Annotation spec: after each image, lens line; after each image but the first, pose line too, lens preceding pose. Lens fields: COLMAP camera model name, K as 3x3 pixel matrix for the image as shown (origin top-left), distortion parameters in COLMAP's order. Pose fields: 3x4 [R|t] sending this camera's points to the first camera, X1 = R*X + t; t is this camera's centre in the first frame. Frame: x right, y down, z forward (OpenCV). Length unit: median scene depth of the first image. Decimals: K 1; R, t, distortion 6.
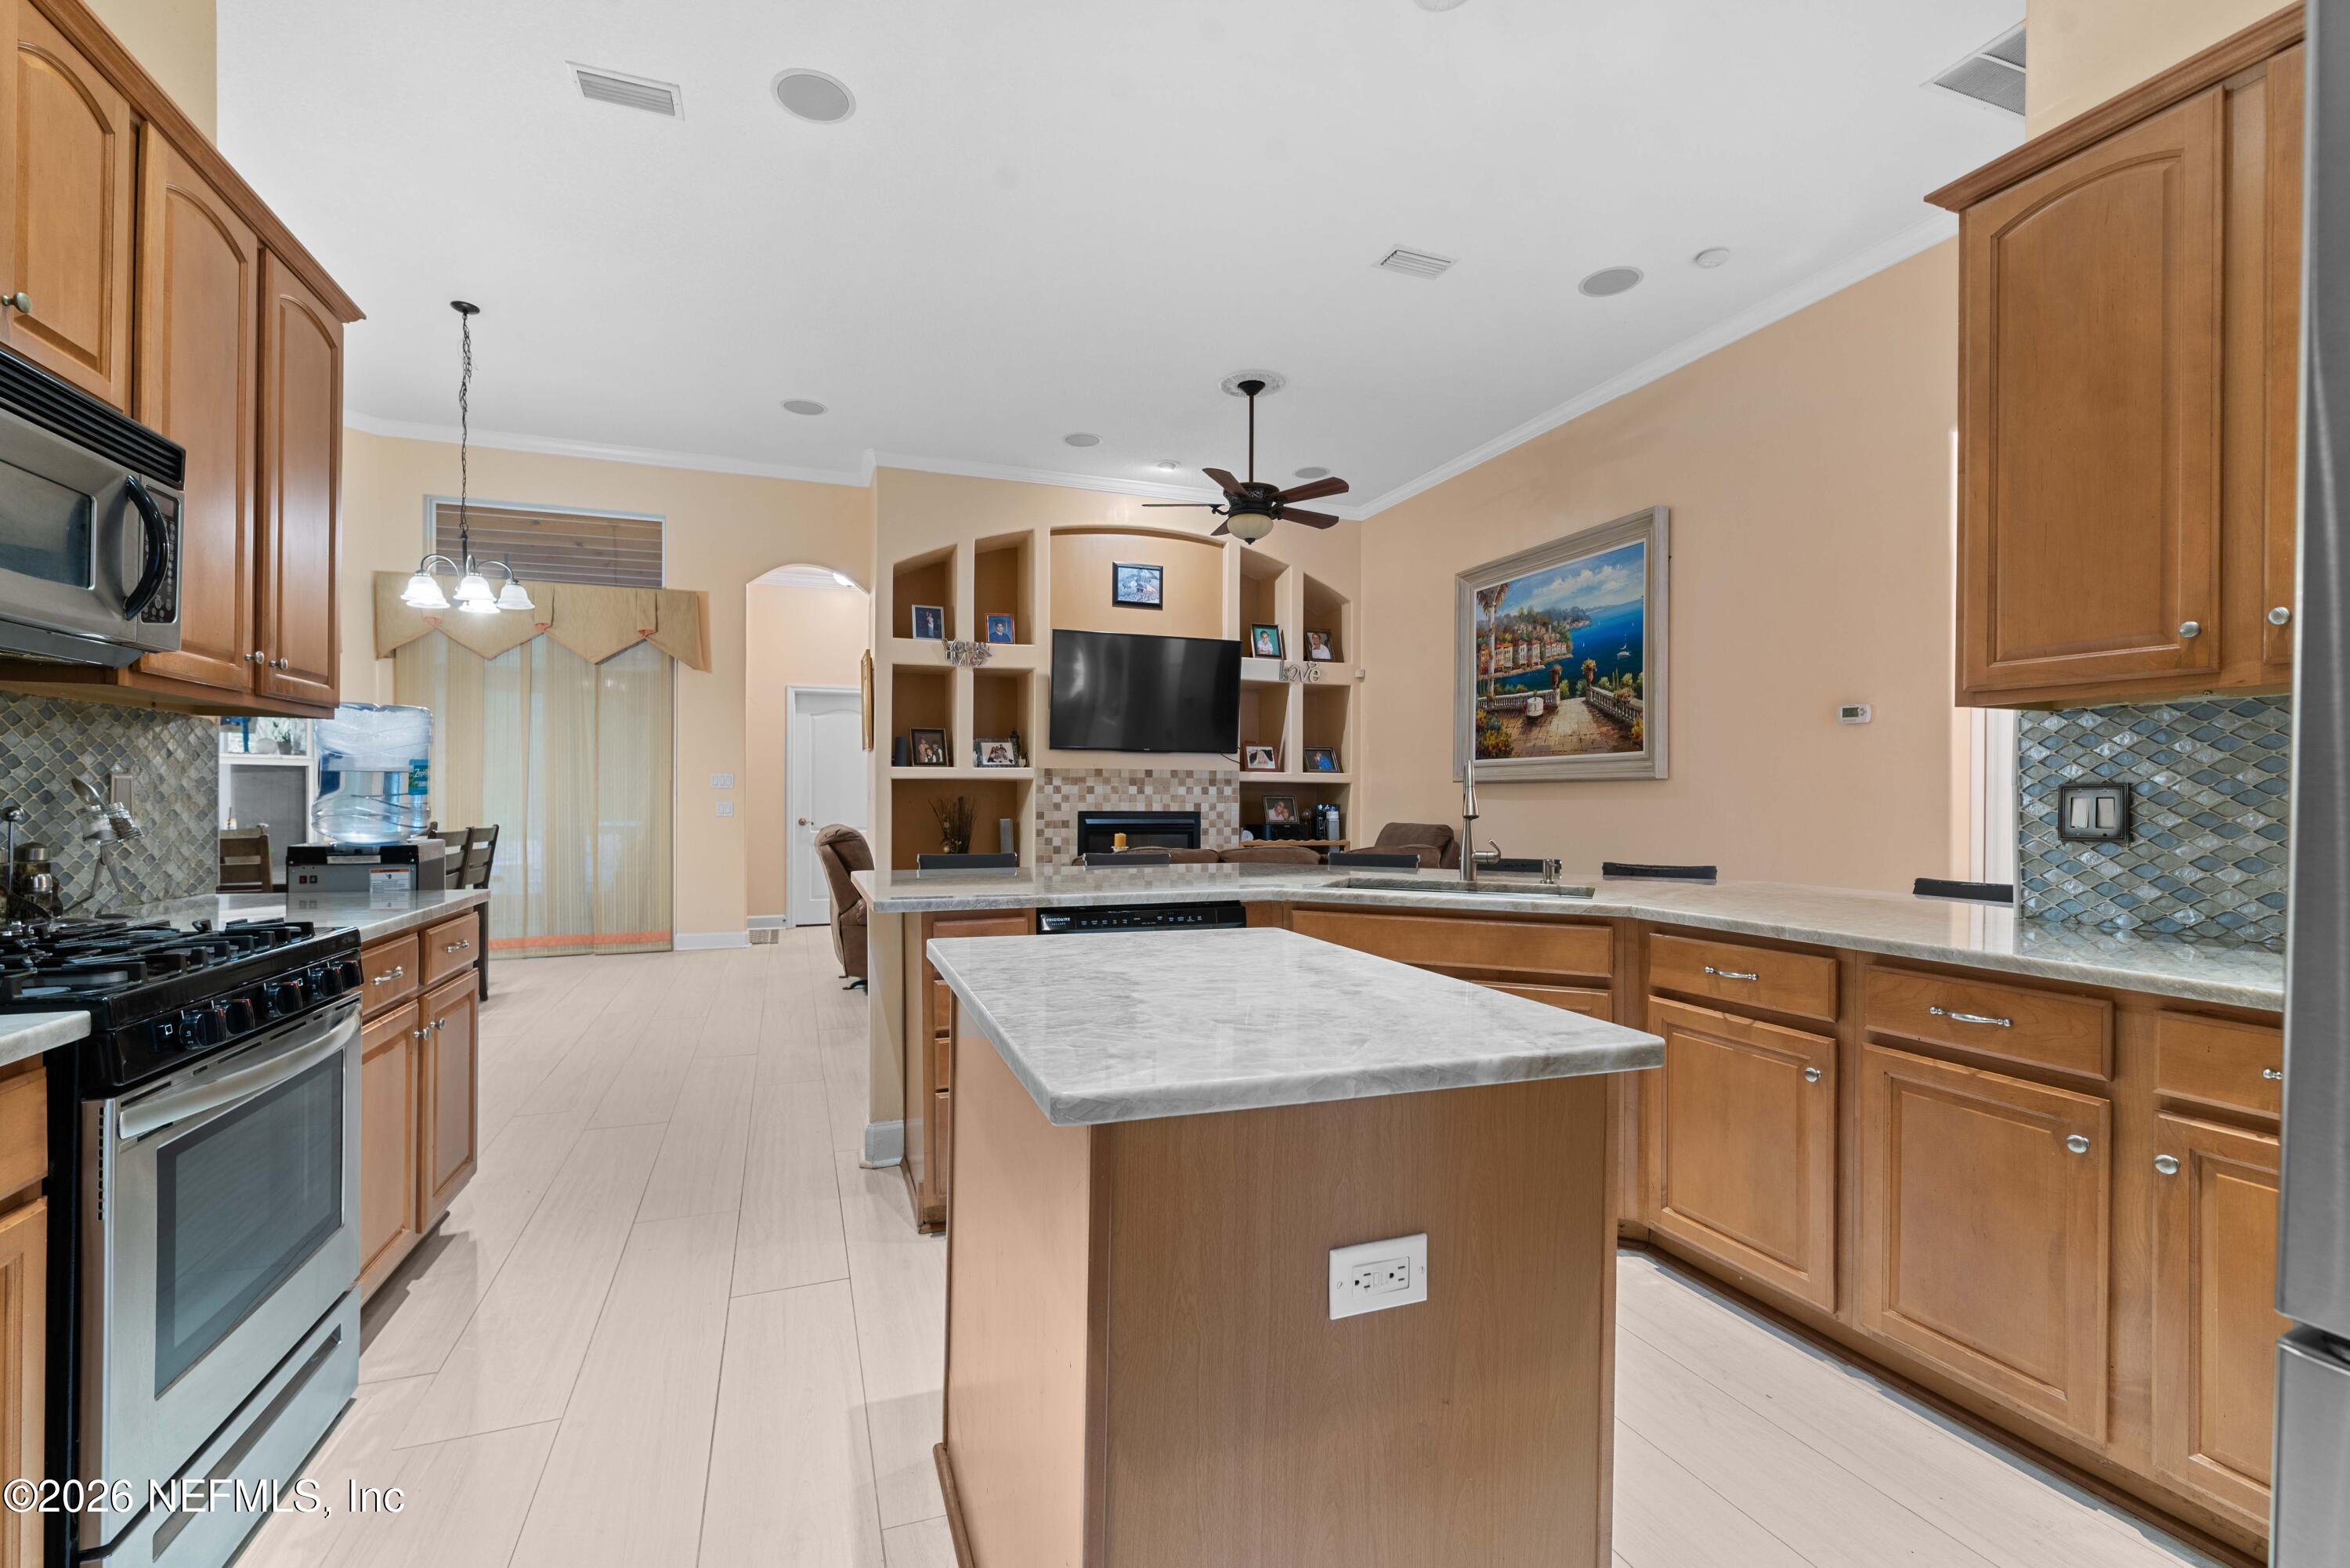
lens RADIAL K [[1004.1, 0, 1173.1], [0, 1004.1, 802.3], [0, 0, 1]] dist [0.000685, -0.000290]
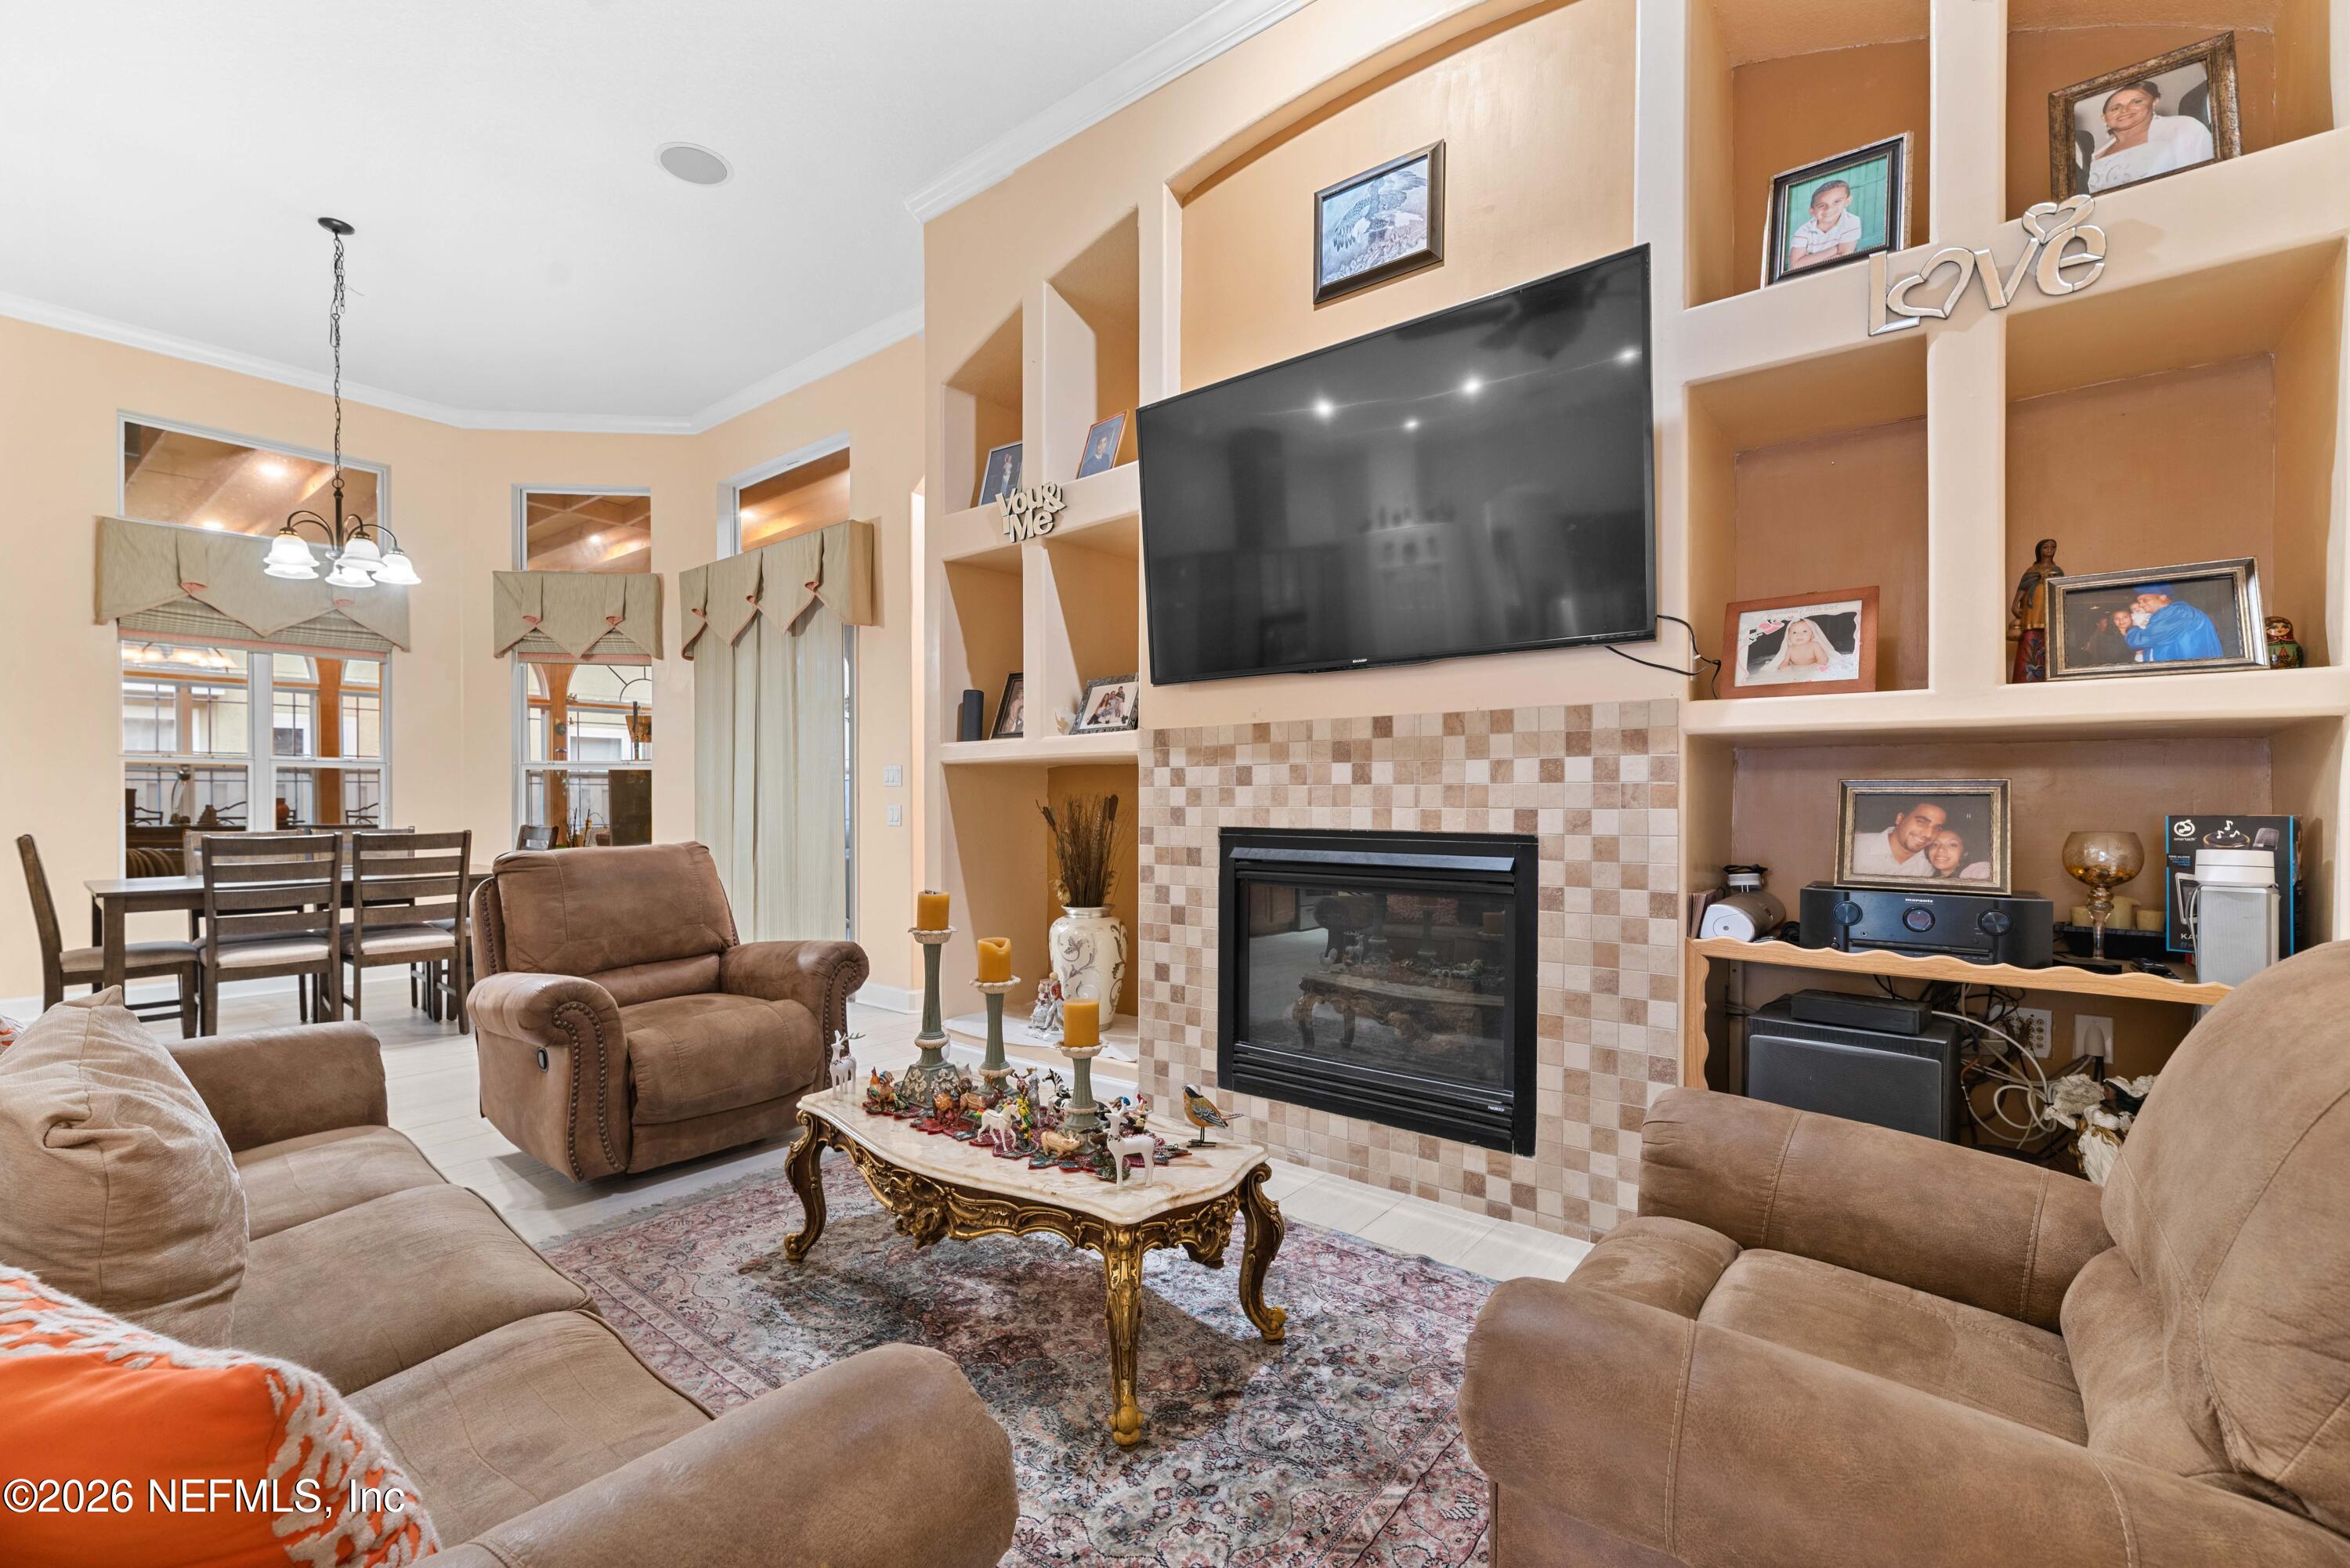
lens RADIAL K [[1004.1, 0, 1173.1], [0, 1004.1, 802.3], [0, 0, 1]] dist [0.000685, -0.000290]
pose [[0.511641, -0.001908, -0.859197, 0.246858], [-0.002116, 0.999992, -0.003480, -0.000009], [0.859197, 0.003599, 0.511633, 0.742520]]
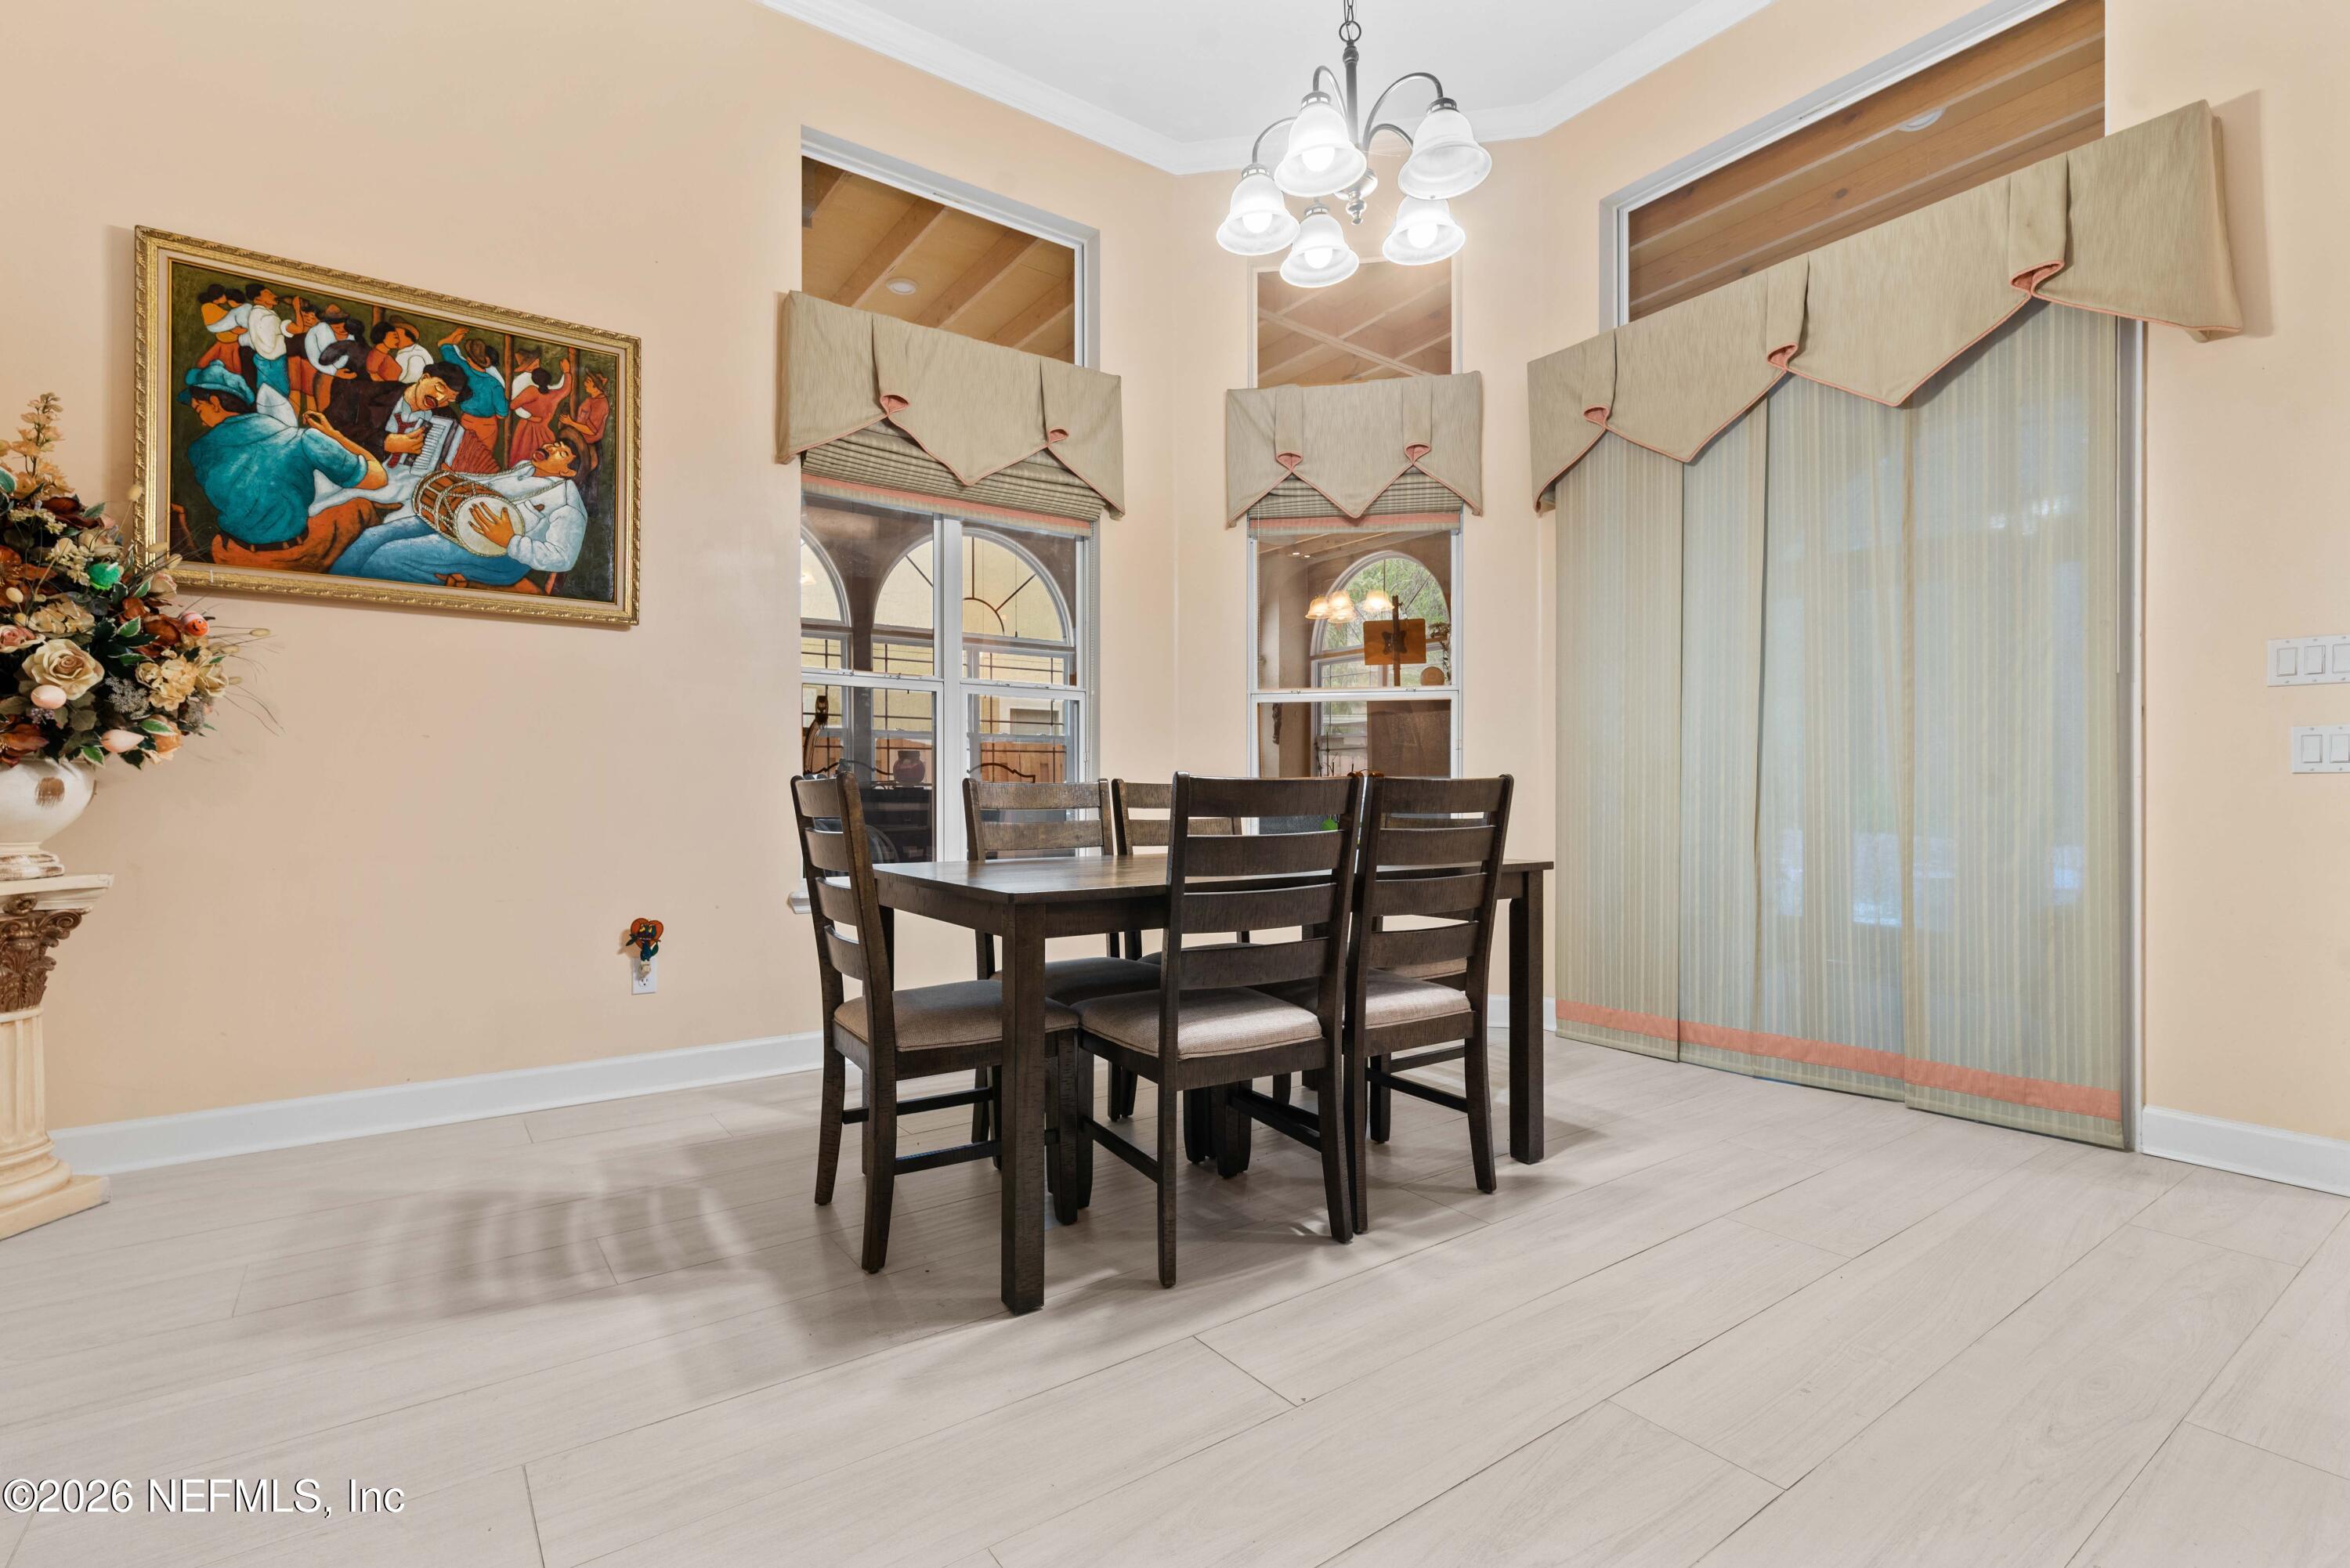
lens RADIAL K [[1071.3, 0, 1176.0], [0, 1071.3, 796.4], [0, 0, 1]] dist [0.003005, 0.000195]
pose [[0.249706, -0.009428, -0.968276, -0.195964], [-0.000198, 0.999952, -0.009787, 0.024999], [0.968322, 0.002635, 0.249693, 0.527707]]
